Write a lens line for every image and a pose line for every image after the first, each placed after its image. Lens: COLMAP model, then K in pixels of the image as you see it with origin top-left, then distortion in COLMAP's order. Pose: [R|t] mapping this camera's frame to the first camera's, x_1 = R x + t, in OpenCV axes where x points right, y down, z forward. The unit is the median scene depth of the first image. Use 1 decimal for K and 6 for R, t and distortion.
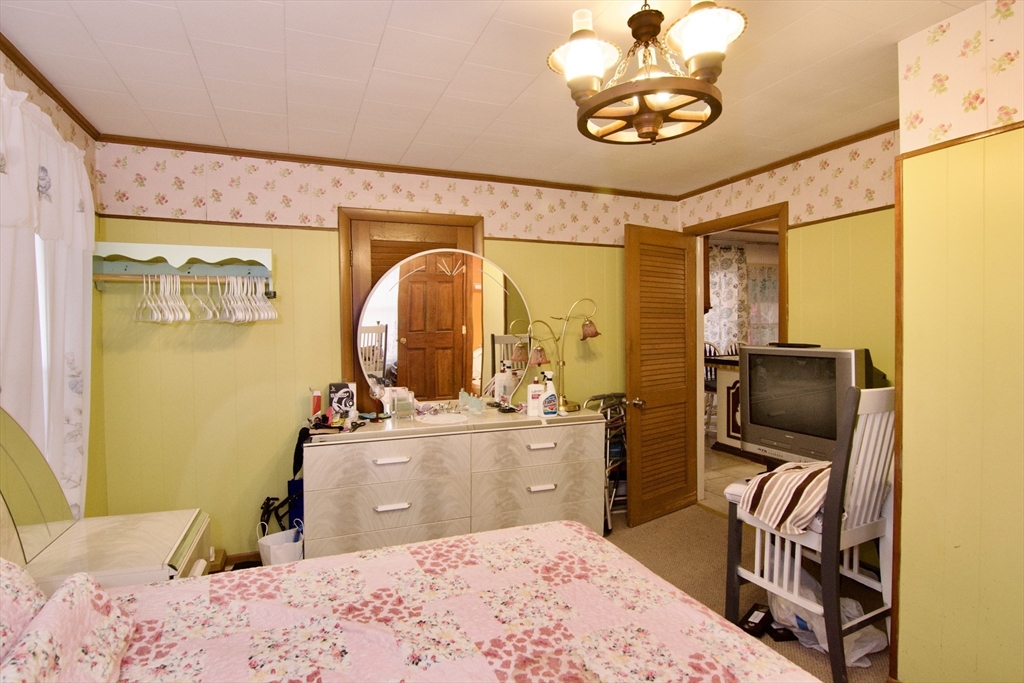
lens RADIAL K [[534.0, 0, 515.3], [0, 534.0, 338.1], [0, 0, 1]] dist [-0.002955, -0.012141]
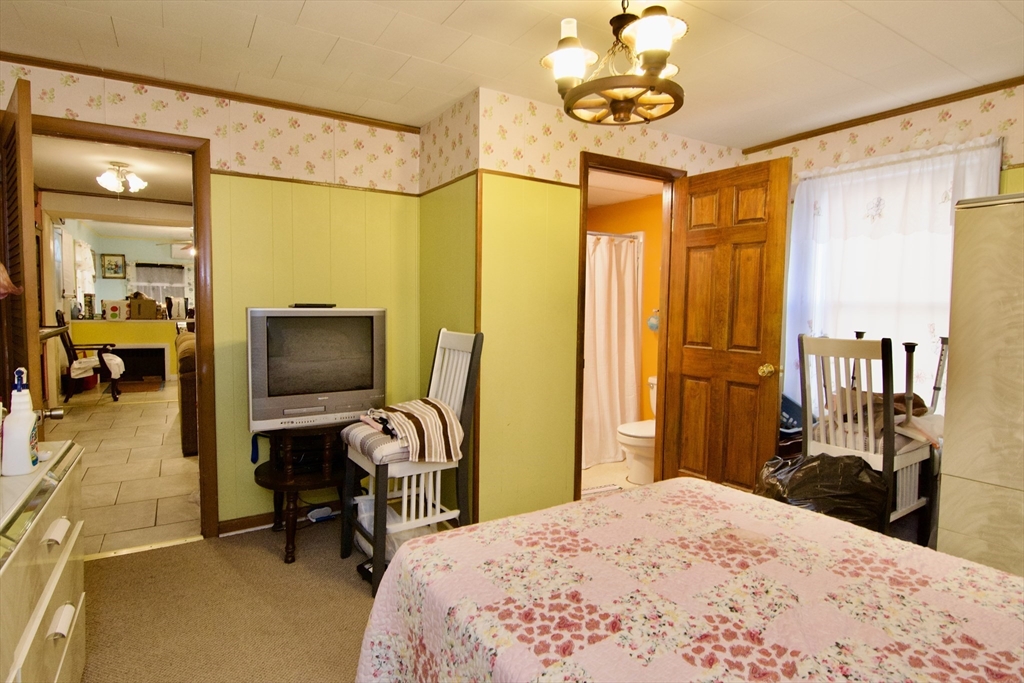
lens RADIAL K [[534.0, 0, 513.6], [0, 534.0, 341.3], [0, 0, 1]] dist [-0.002955, -0.012141]
pose [[-0.155426, -0.061301, 0.985944, -0.785647], [0.009004, 0.997943, 0.063466, 0.029704], [-0.987806, 0.018741, -0.154555, 1.222933]]
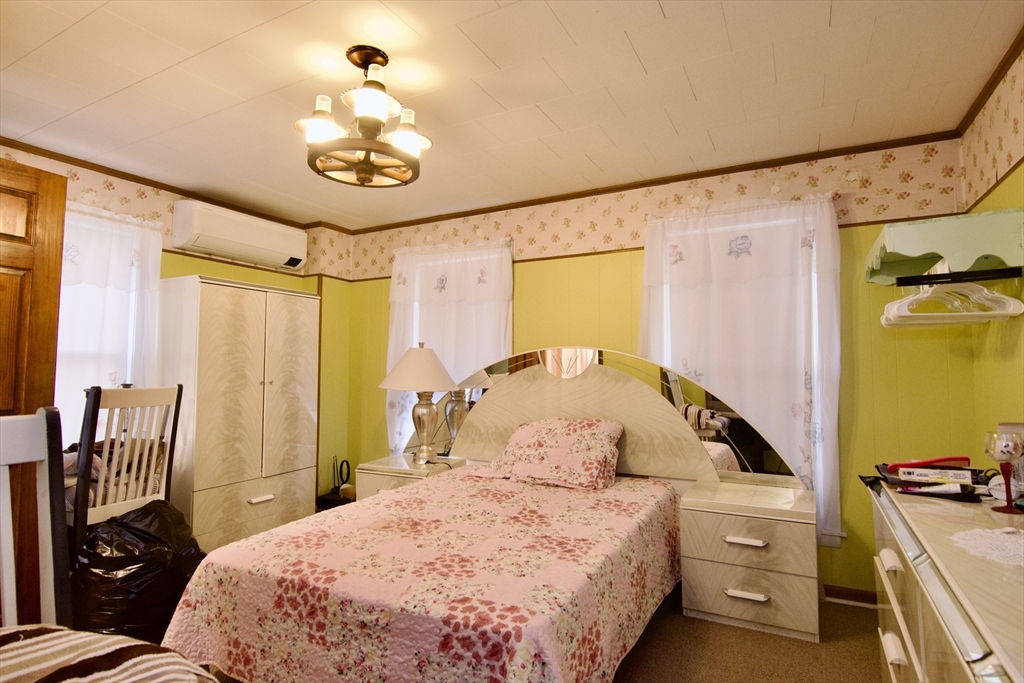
lens RADIAL K [[534.0, 0, 507.2], [0, 534.0, 341.6], [0, 0, 1]] dist [-0.002955, -0.012141]
pose [[-0.783444, -0.022309, -0.621062, 0.653055], [-0.002554, 0.999463, -0.032680, 0.042060], [0.621457, -0.024017, -0.783080, 1.883712]]
